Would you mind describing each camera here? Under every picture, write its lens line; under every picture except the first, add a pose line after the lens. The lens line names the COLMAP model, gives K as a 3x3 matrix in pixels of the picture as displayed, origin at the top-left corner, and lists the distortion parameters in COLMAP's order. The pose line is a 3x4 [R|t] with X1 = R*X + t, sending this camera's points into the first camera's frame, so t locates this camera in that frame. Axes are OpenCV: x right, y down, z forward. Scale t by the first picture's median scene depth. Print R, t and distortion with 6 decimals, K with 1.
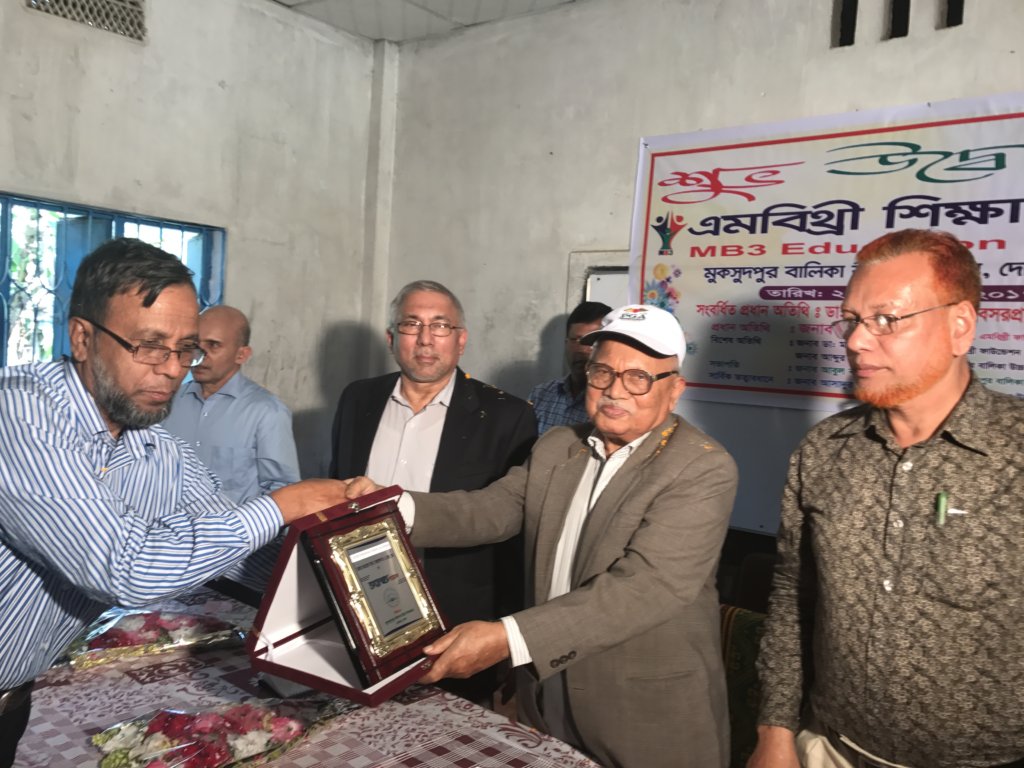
lens RADIAL K [[865.1, 0, 512.1], [0, 865.1, 382.9], [0, 0, 1]] dist [0.014474, -0.008643]
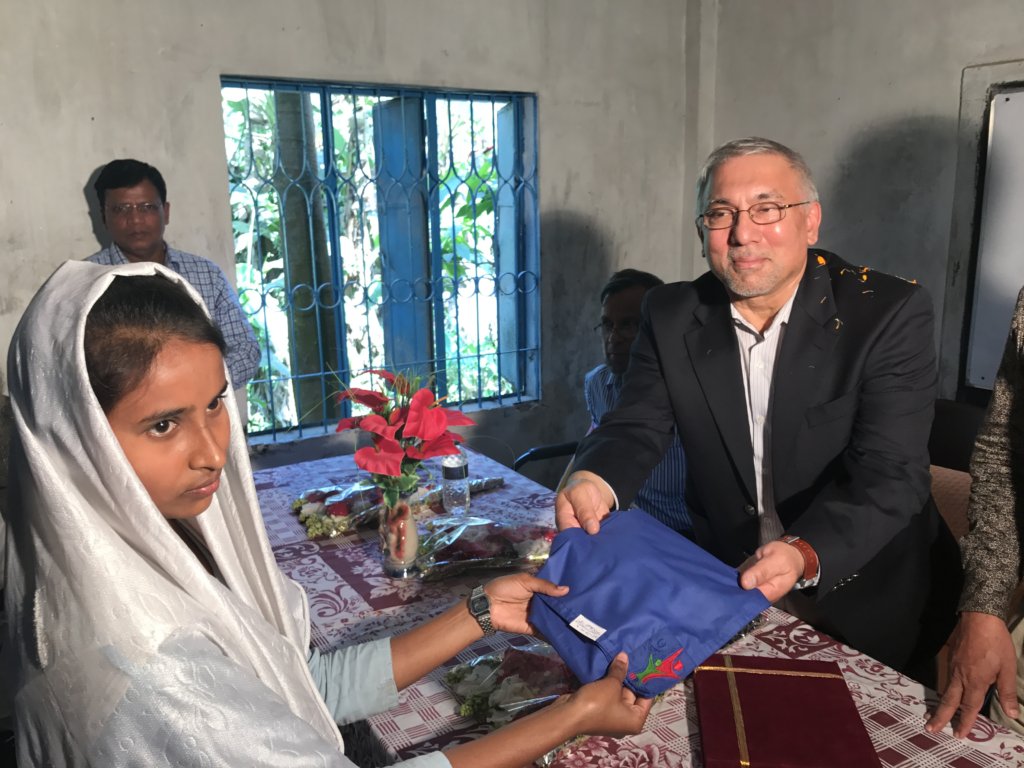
lens RADIAL K [[865.1, 0, 512.7], [0, 865.1, 384.6], [0, 0, 1]] dist [0.014474, -0.008643]
pose [[0.940182, -0.008594, -0.340563, -0.049119], [0.061227, 0.987666, 0.144105, -0.009078], [0.335124, -0.156336, 0.929113, 0.103857]]
